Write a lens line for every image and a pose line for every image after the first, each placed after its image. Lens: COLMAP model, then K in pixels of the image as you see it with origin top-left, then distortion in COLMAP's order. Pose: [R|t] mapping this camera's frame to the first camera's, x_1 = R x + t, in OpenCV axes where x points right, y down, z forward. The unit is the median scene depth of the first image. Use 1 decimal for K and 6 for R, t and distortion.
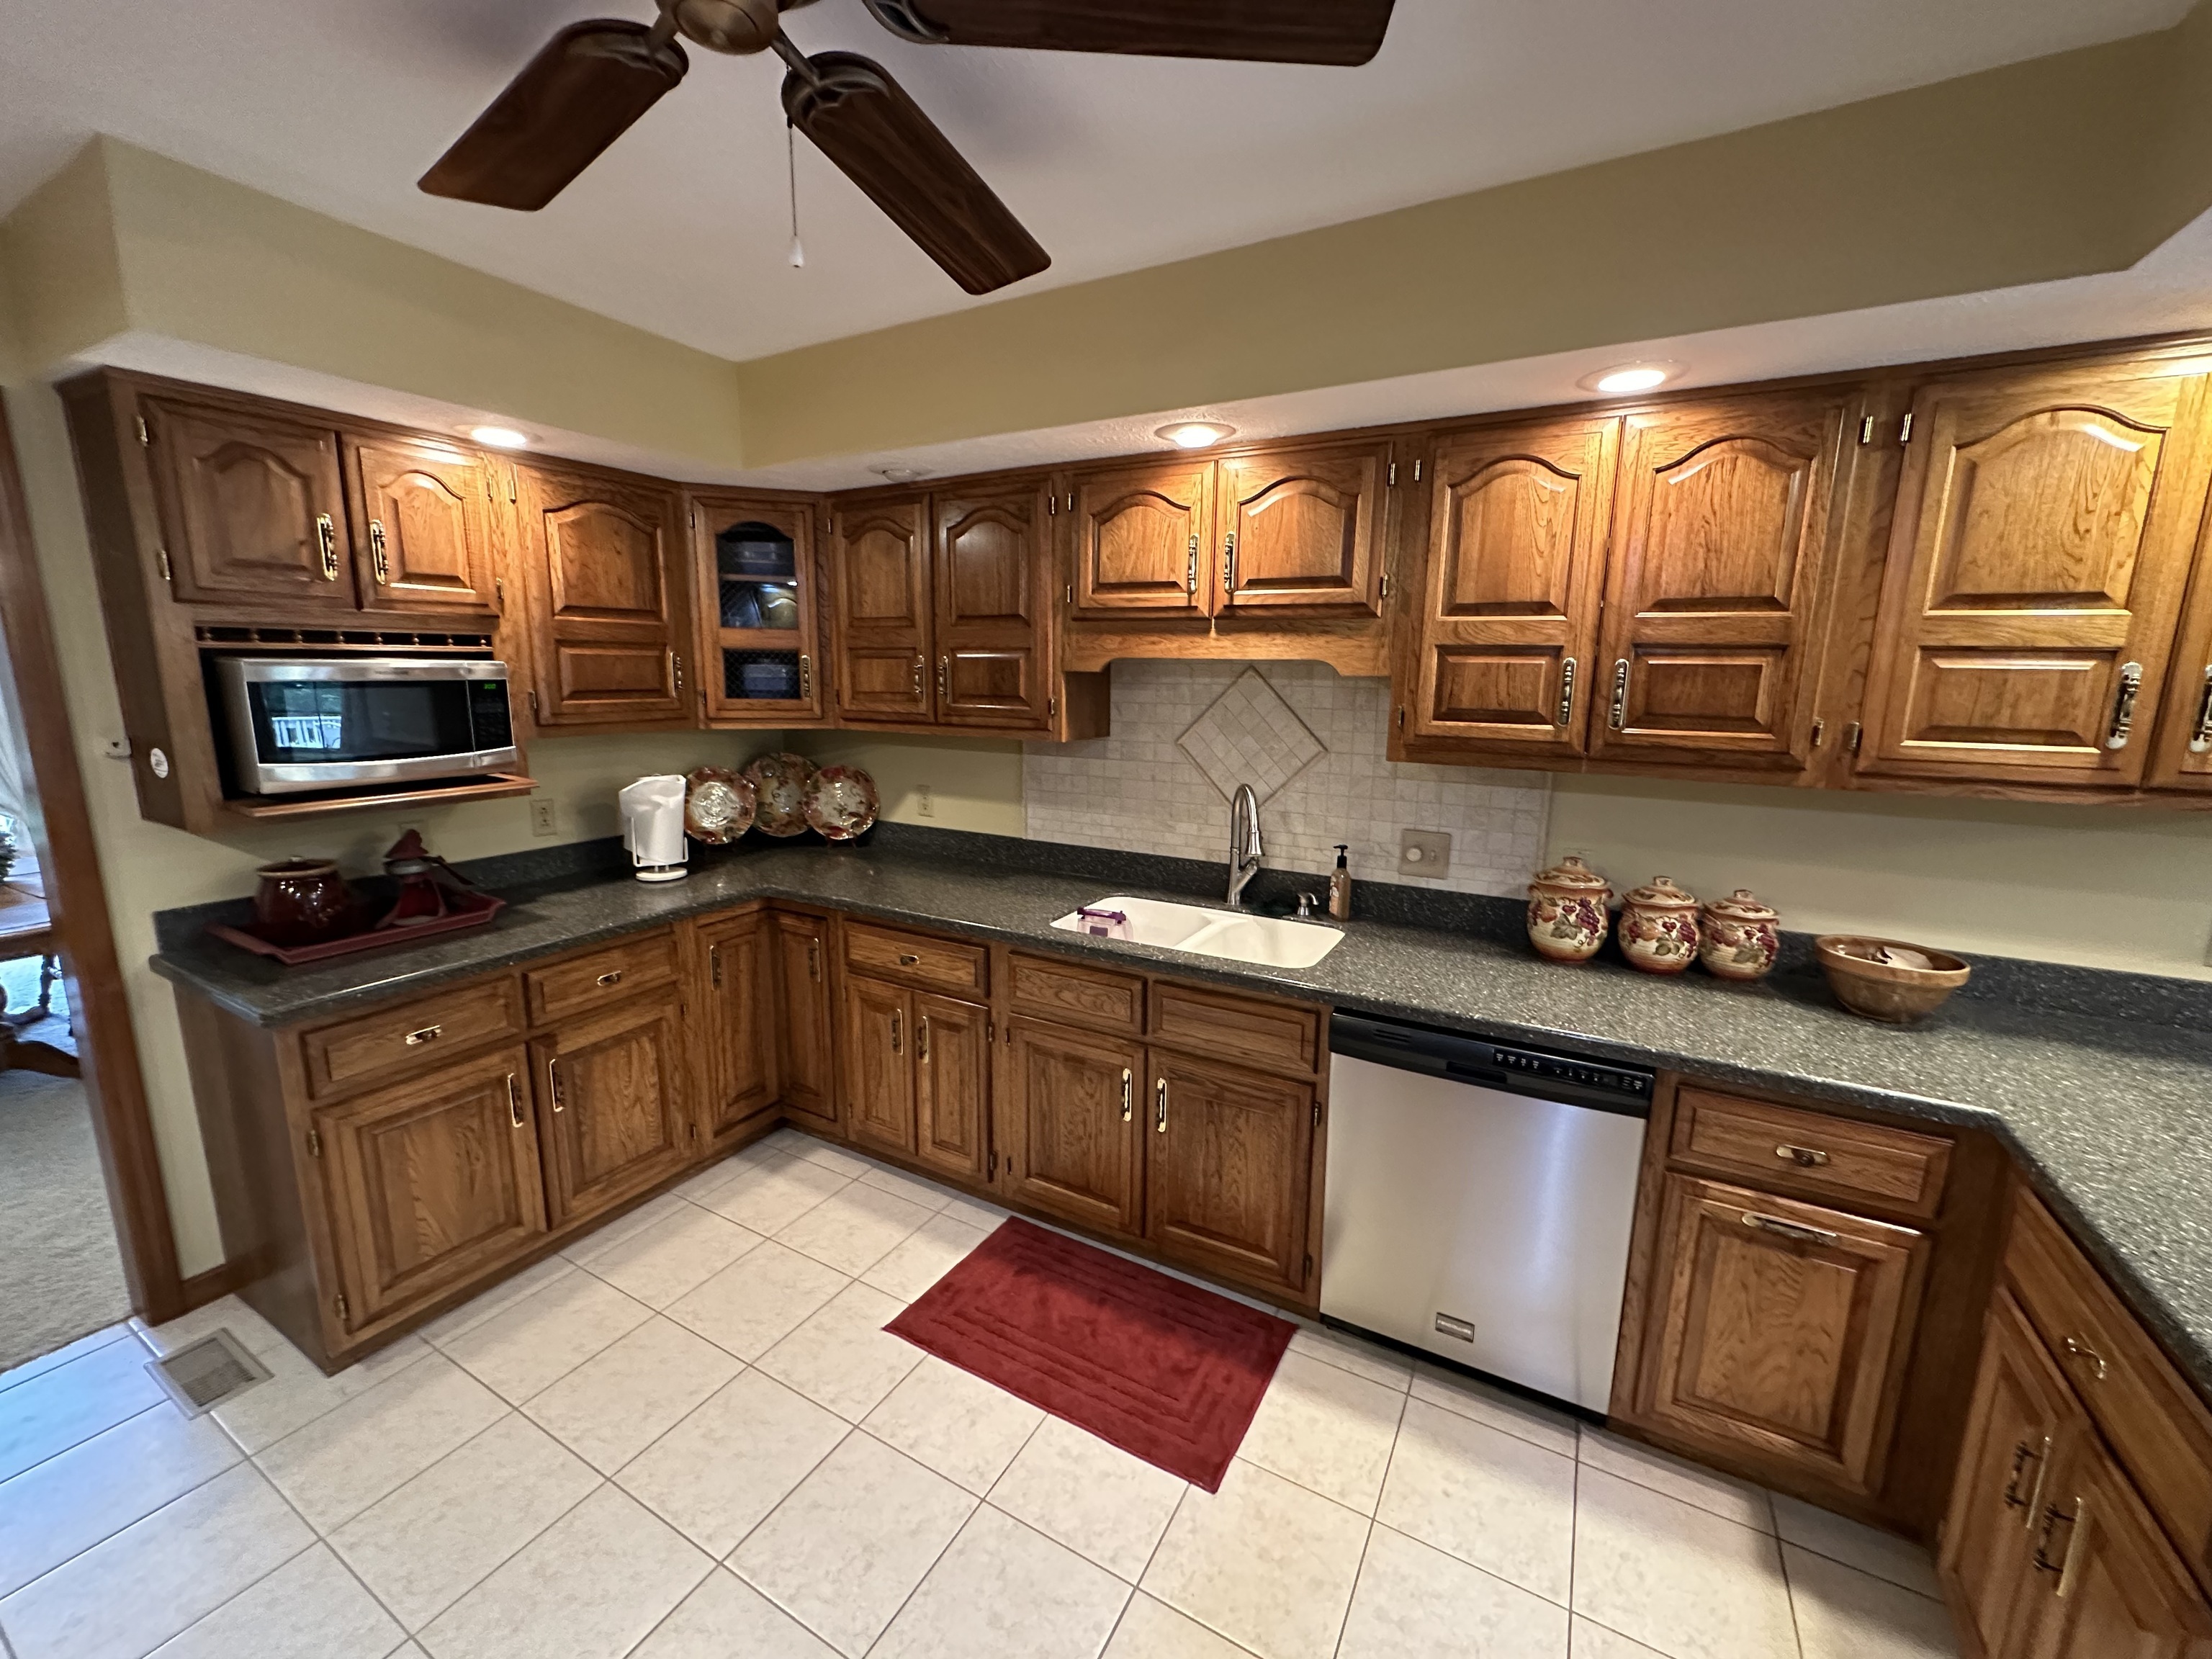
lens RADIAL K [[884.2, 0, 1109.8], [0, 884.2, 827.1], [0, 0, 1]] dist [-0.004351, 0.000046]
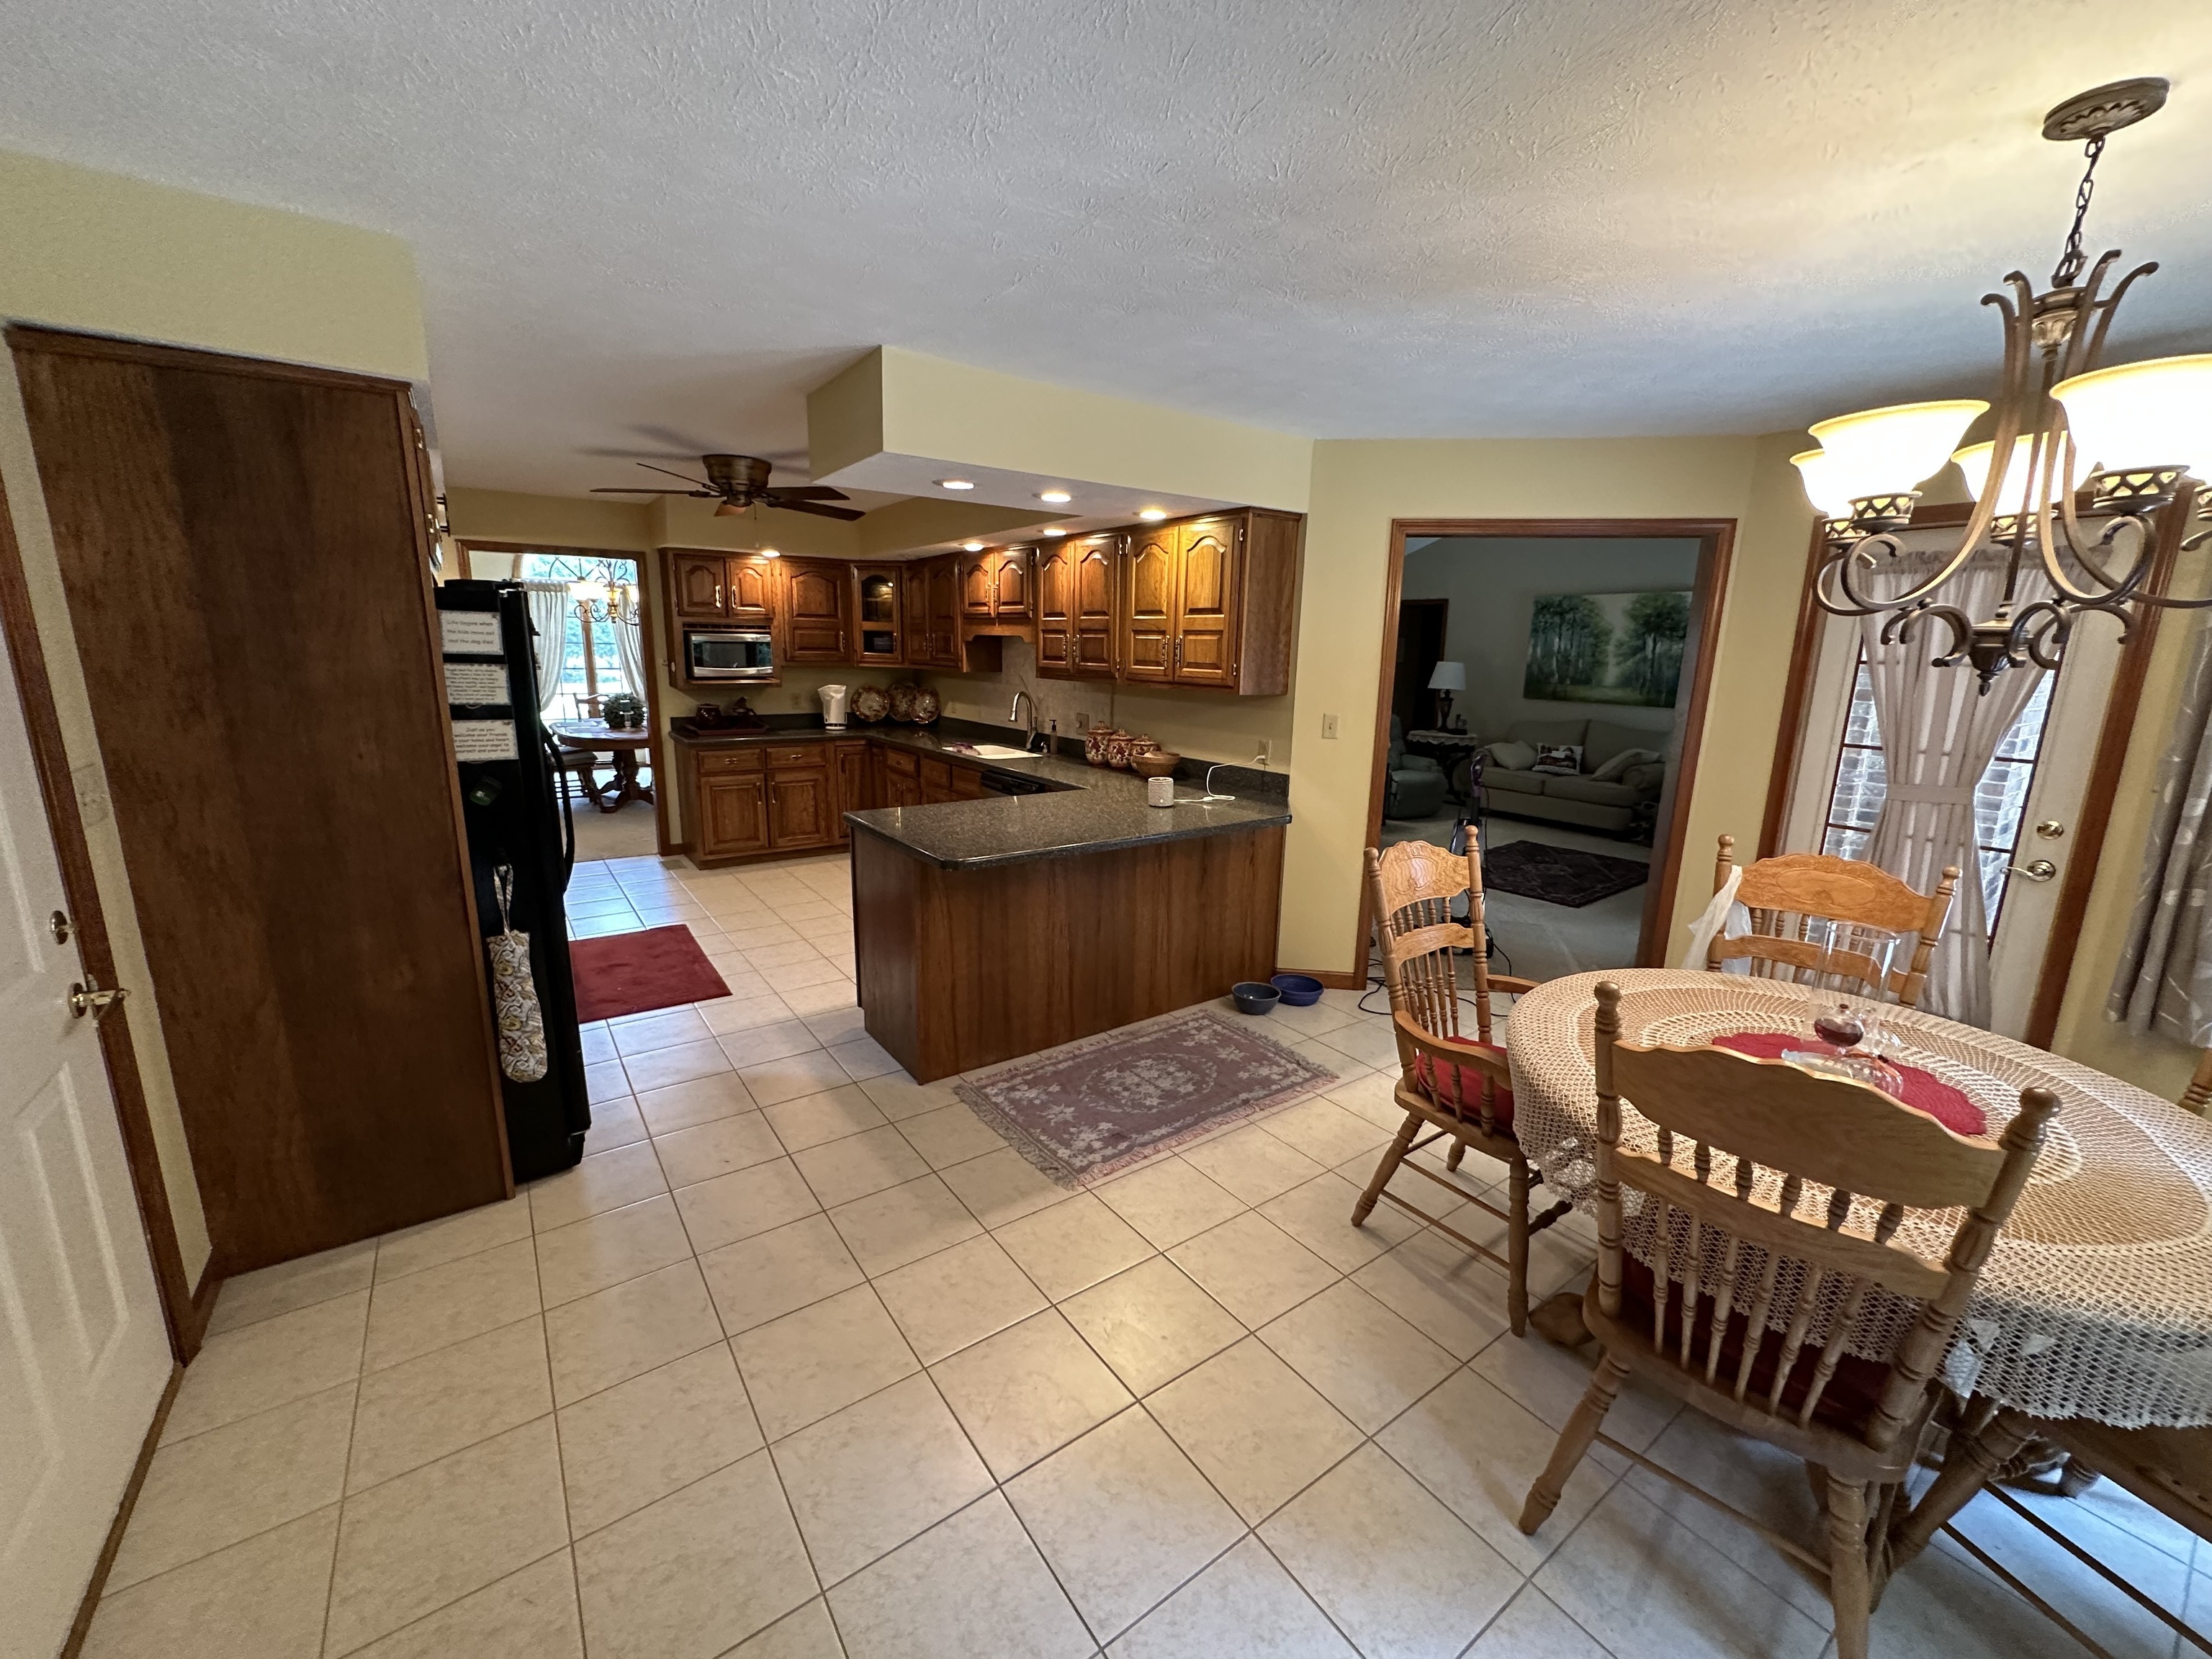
lens RADIAL K [[884.2, 0, 1101.4], [0, 884.2, 830.2], [0, 0, 1]] dist [-0.004351, 0.000046]
pose [[0.903852, 0.095362, -0.417081, 1.359654], [-0.085909, 0.995441, 0.041427, 0.199634], [0.419130, -0.001613, 0.907925, -0.994711]]
